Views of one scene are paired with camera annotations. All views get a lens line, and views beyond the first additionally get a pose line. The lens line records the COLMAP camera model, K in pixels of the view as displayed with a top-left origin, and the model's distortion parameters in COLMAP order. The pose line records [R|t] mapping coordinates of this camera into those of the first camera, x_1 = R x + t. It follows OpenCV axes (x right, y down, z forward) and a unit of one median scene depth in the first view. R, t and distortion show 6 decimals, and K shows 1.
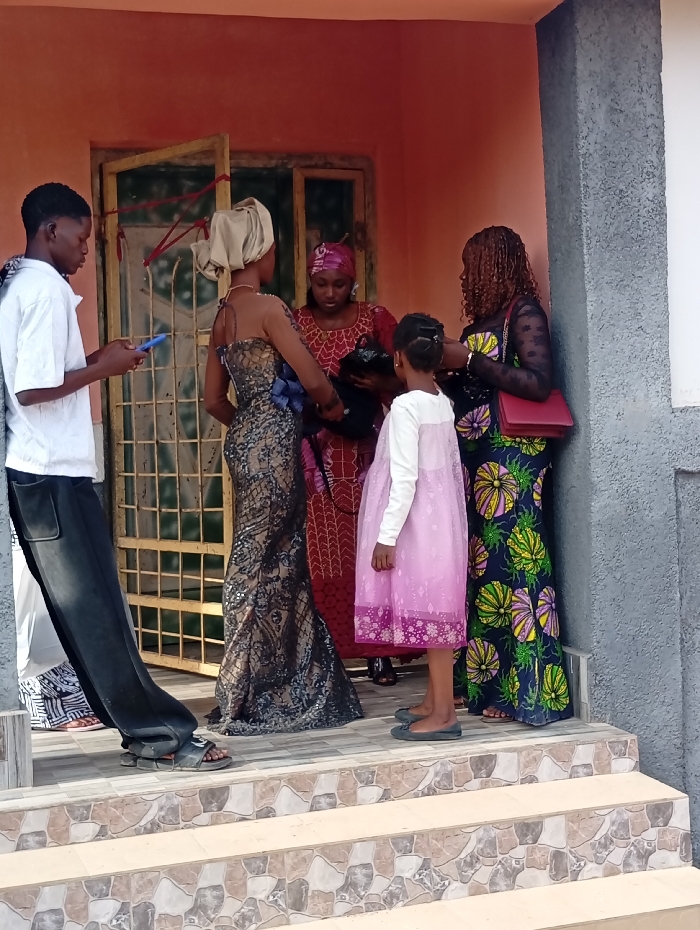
lens RADIAL K [[1517.3, 0, 332.5], [0, 1517.3, 467.4], [0, 0, 1]] dist [0.099618, -0.072133]
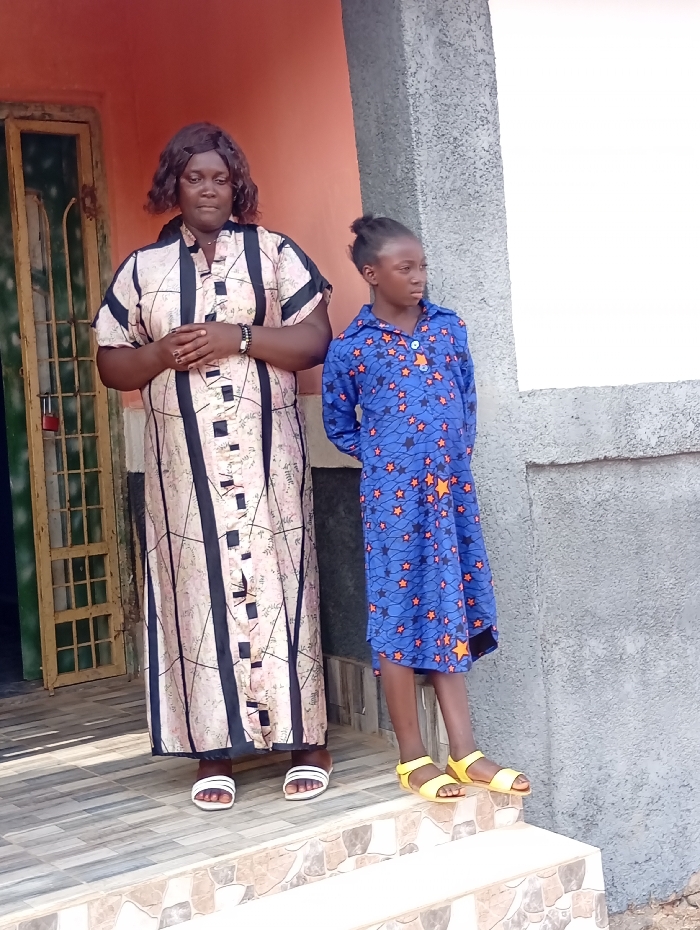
lens RADIAL K [[1517.3, 0, 332.5], [0, 1517.3, 467.4], [0, 0, 1]] dist [0.099618, -0.072133]
pose [[0.963344, -0.052163, 0.263151, -0.109515], [0.050224, 0.998639, 0.014094, -0.014070], [-0.263527, -0.000361, 0.964652, 0.200960]]
